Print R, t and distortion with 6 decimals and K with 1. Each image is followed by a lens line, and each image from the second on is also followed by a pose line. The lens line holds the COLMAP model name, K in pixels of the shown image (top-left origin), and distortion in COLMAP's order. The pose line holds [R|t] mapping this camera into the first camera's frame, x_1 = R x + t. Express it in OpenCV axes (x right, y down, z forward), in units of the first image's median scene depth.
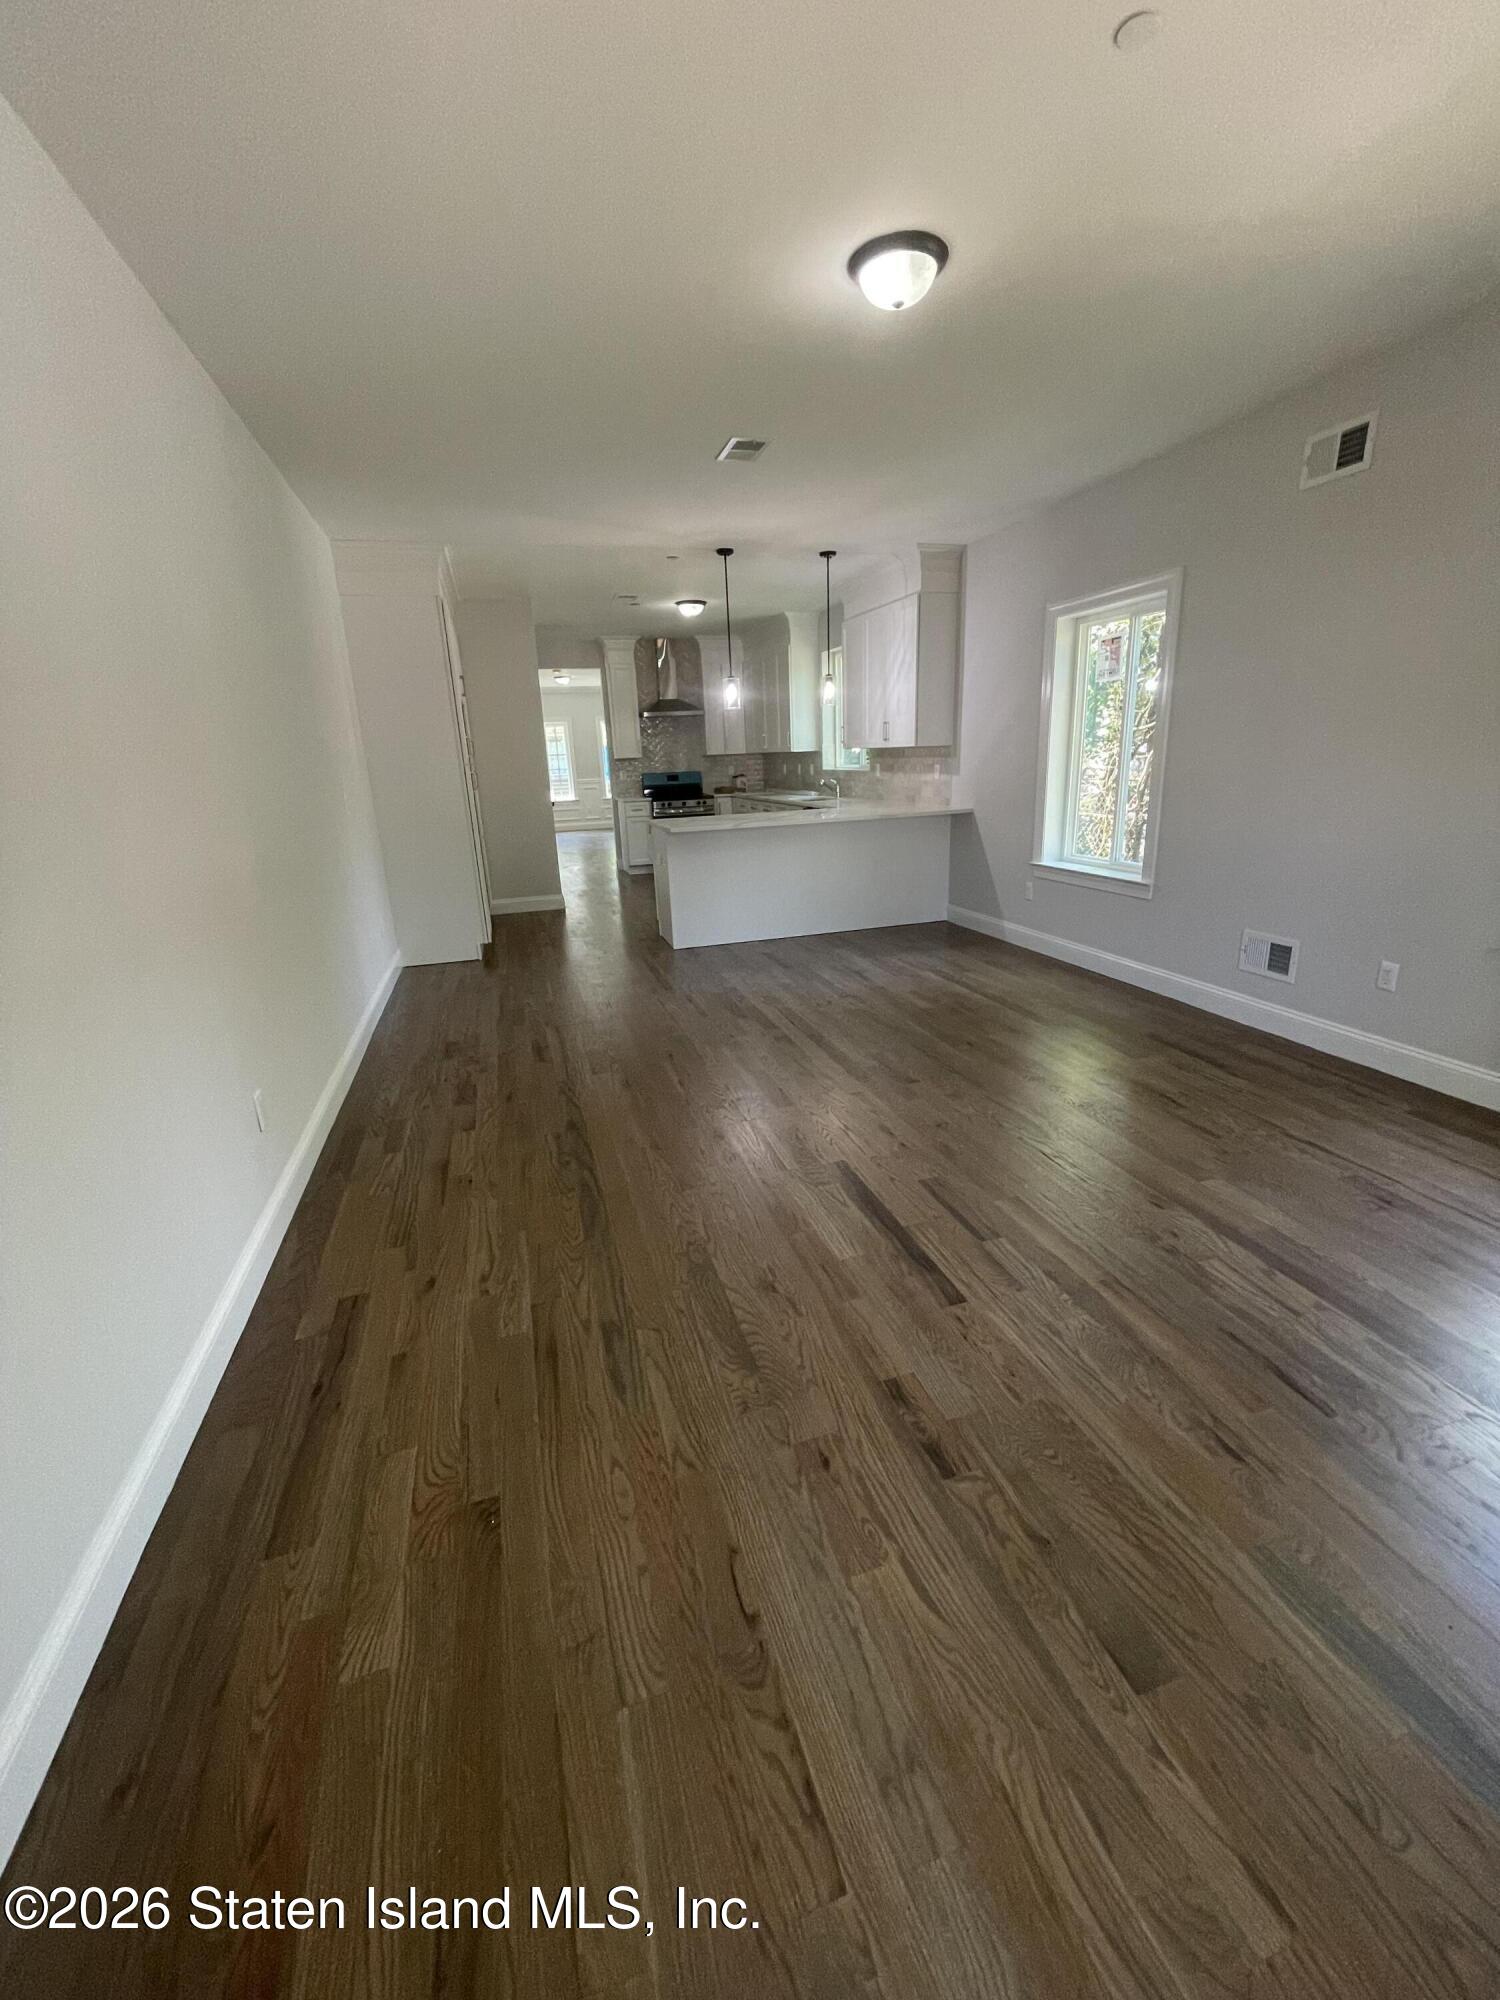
lens RADIAL K [[803.6, 0, 757.0], [0, 803.6, 985.5], [0, 0, 1]] dist [-0.001519, 0.000389]
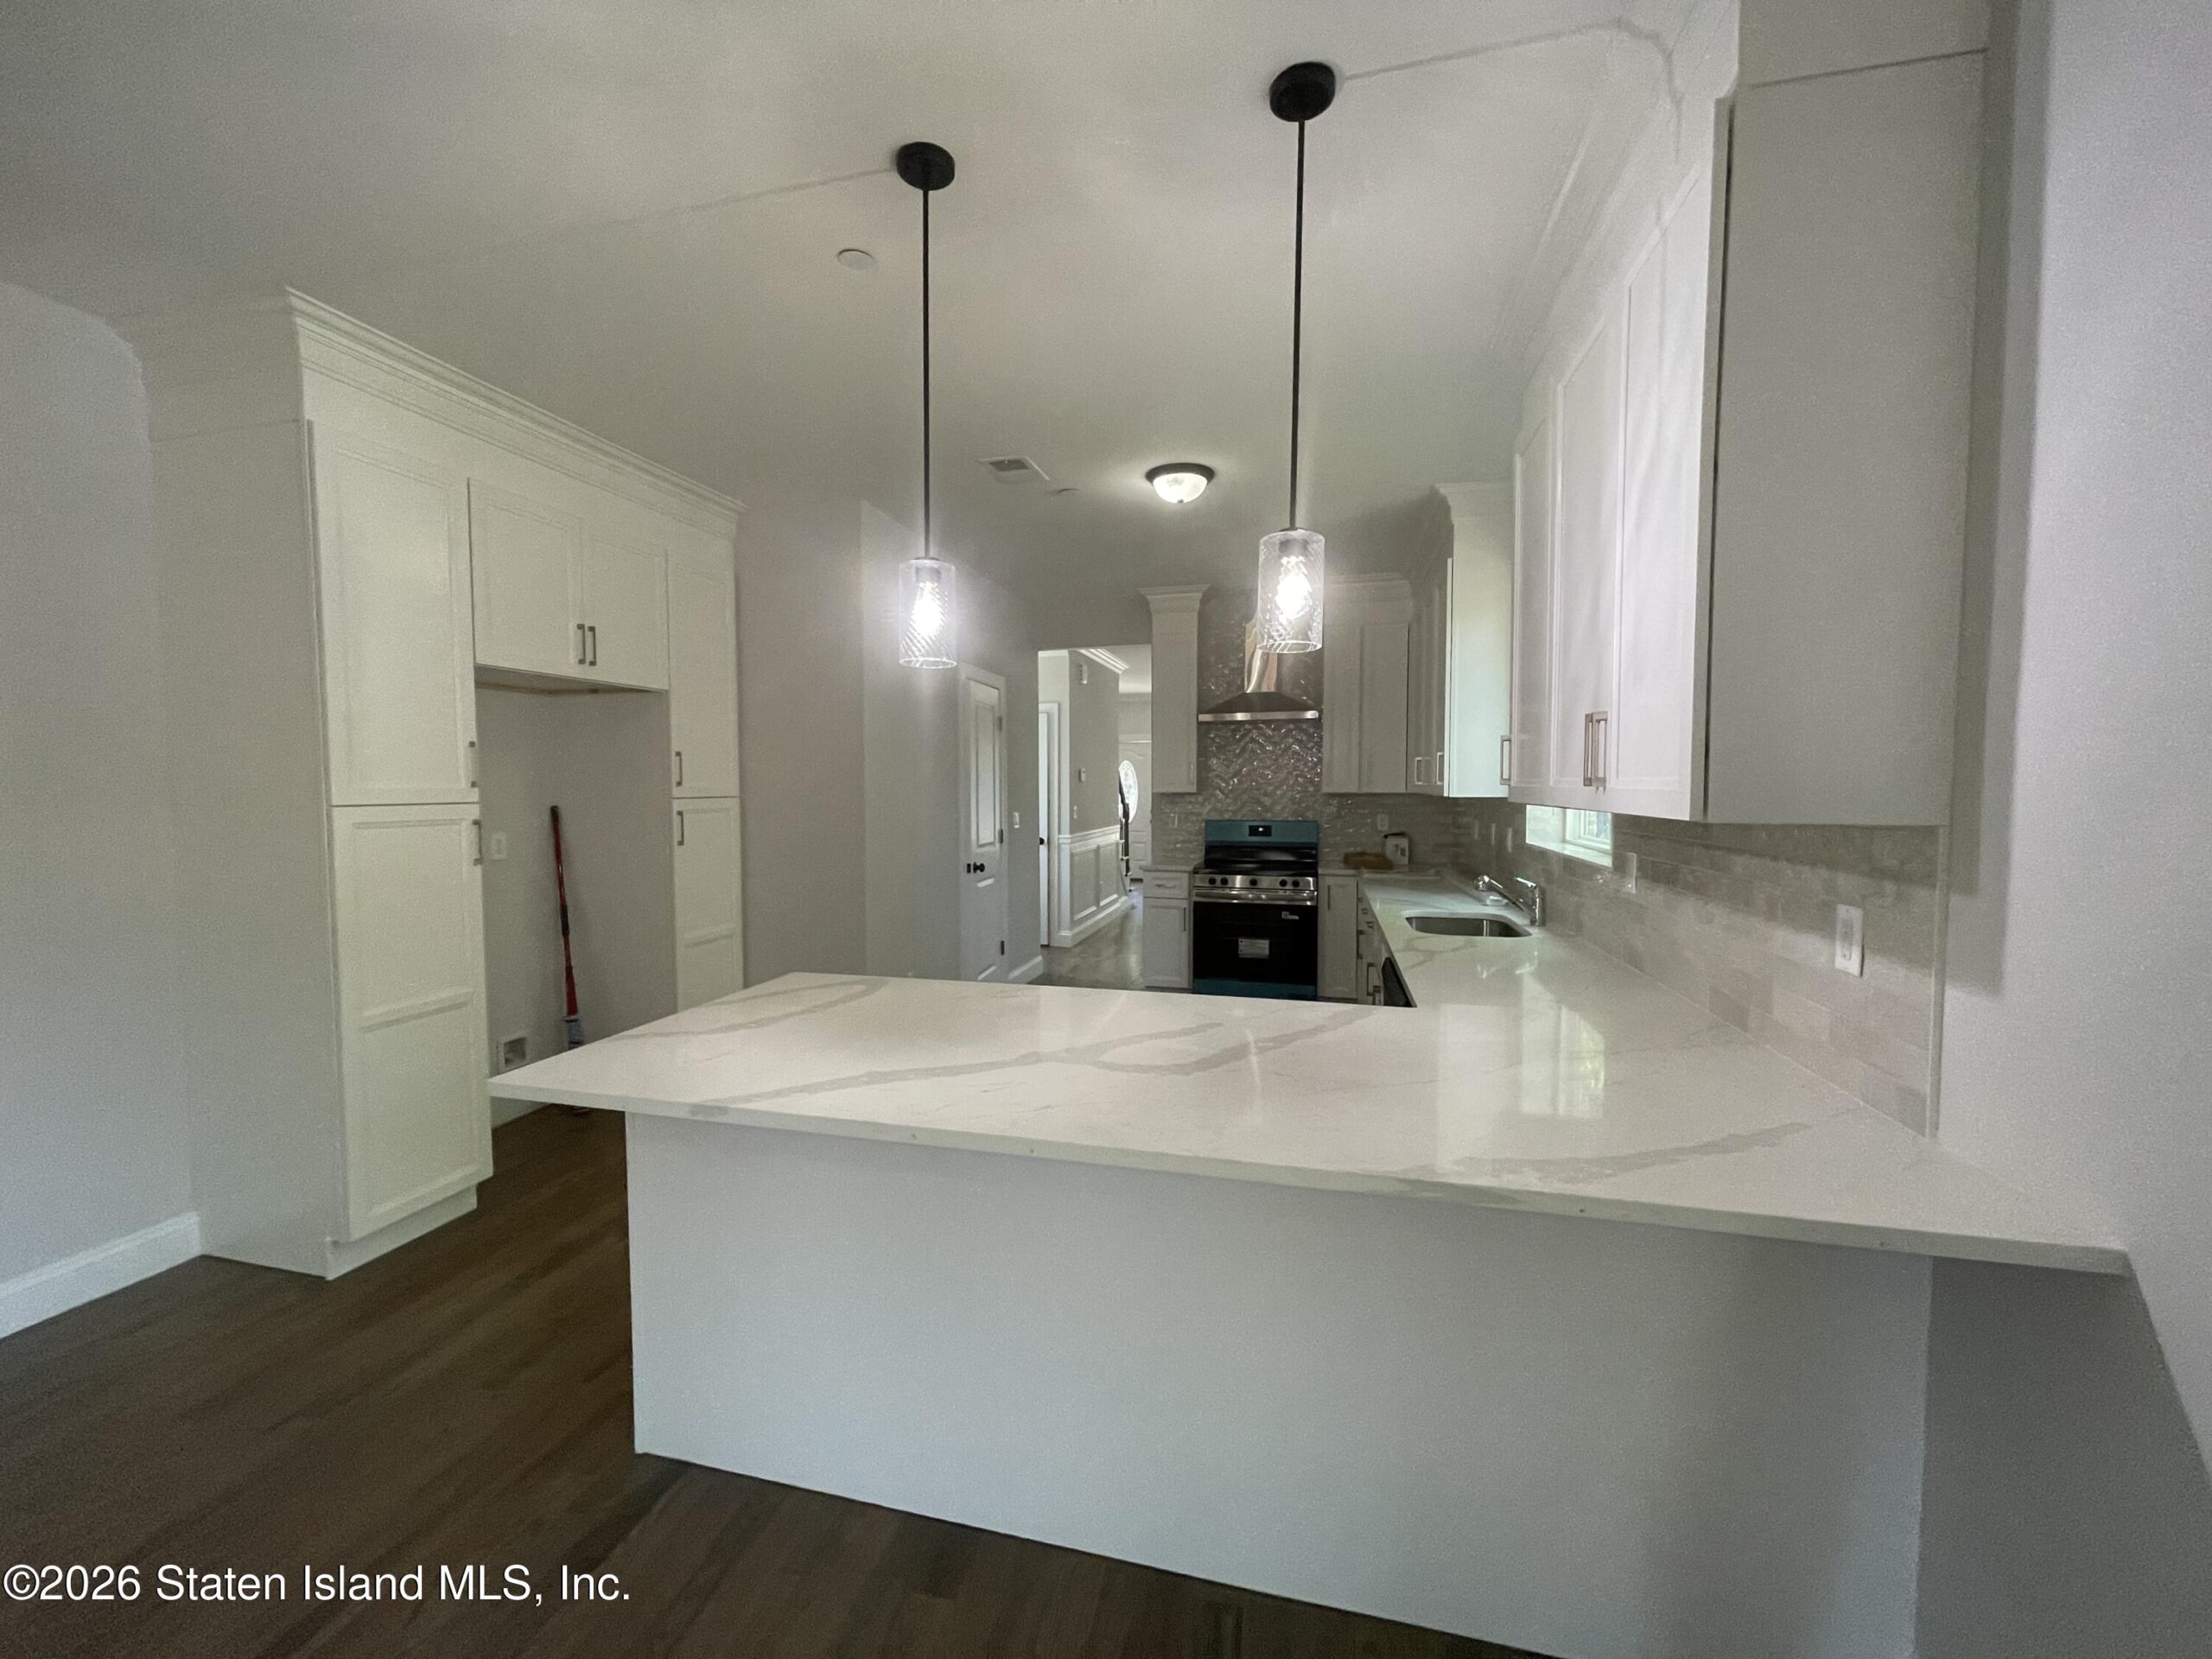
lens RADIAL K [[888.8, 0, 1091.5], [0, 888.8, 822.4], [0, 0, 1]] dist [-0.001519, 0.000389]
pose [[0.849357, 0.062388, -0.524119, 0.319131], [-0.178594, 0.968389, -0.174148, -0.400348], [0.496686, 0.241518, 0.833650, 1.276192]]
